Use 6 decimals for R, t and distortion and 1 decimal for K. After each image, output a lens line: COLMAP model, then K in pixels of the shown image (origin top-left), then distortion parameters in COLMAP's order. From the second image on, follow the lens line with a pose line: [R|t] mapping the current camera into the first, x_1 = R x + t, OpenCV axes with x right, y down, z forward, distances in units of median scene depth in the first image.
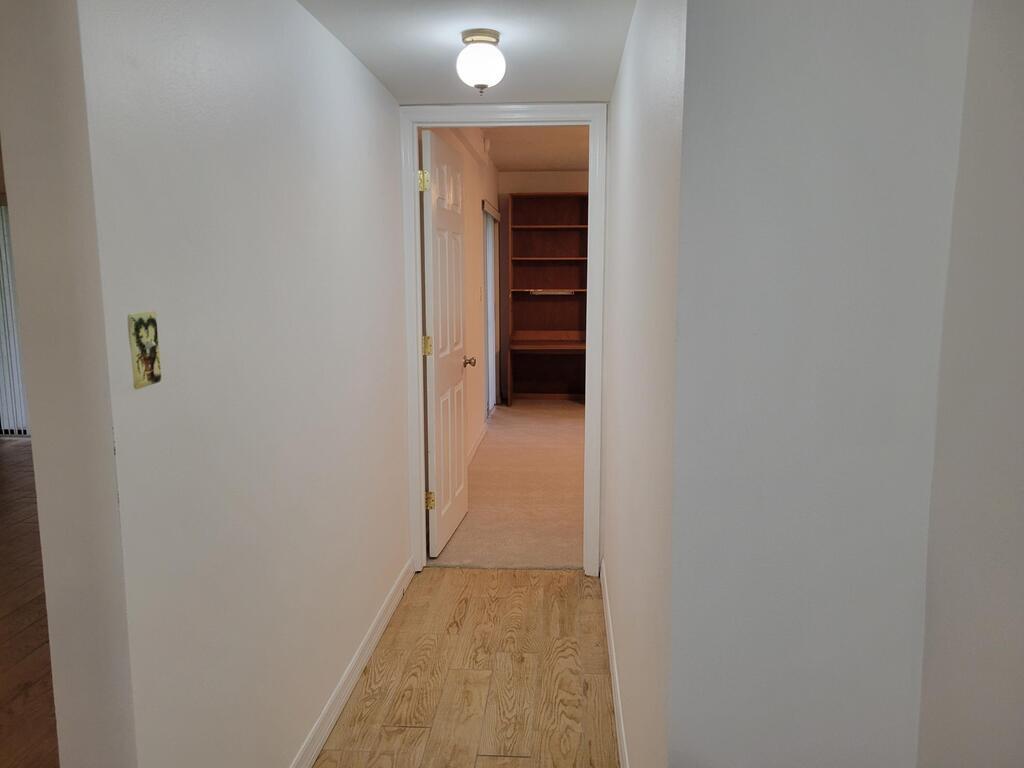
lens RADIAL K [[775.2, 0, 512.5], [0, 775.2, 385.3], [0, 0, 1]] dist [0.044936, -0.001768]
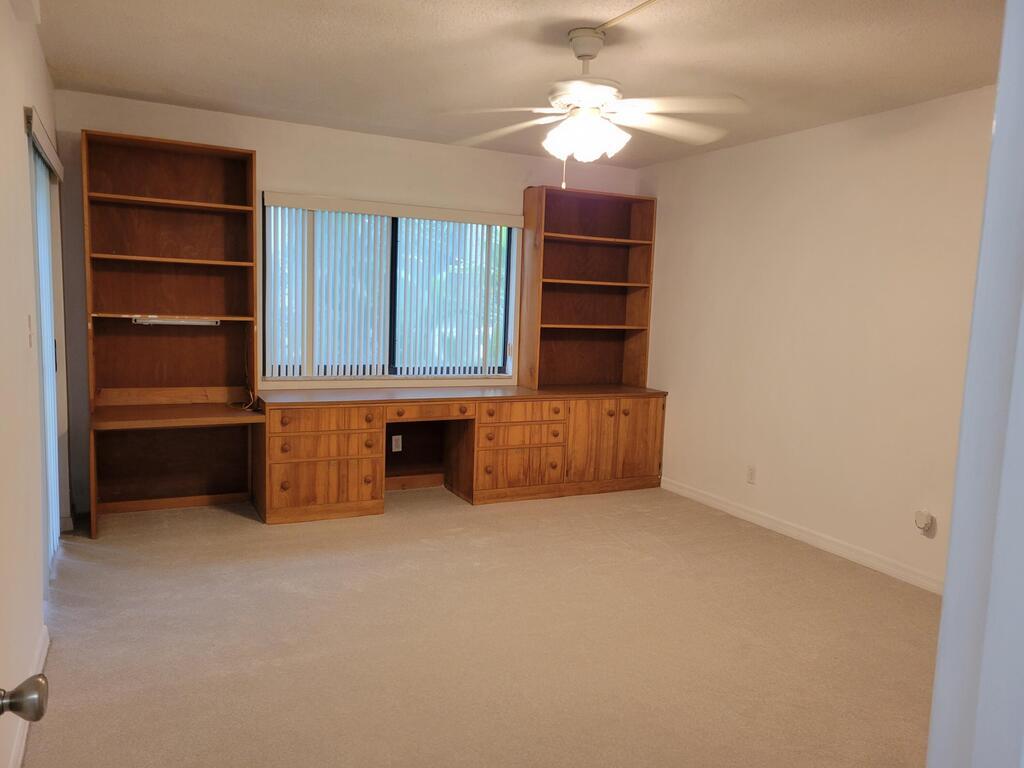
lens RADIAL K [[775.2, 0, 512.3], [0, 775.2, 385.8], [0, 0, 1]] dist [0.044936, -0.001768]
pose [[0.862279, -0.025033, 0.505814, -0.026012], [0.037213, 0.999209, -0.013987, -0.055623], [-0.505064, 0.030883, 0.862529, 0.392384]]
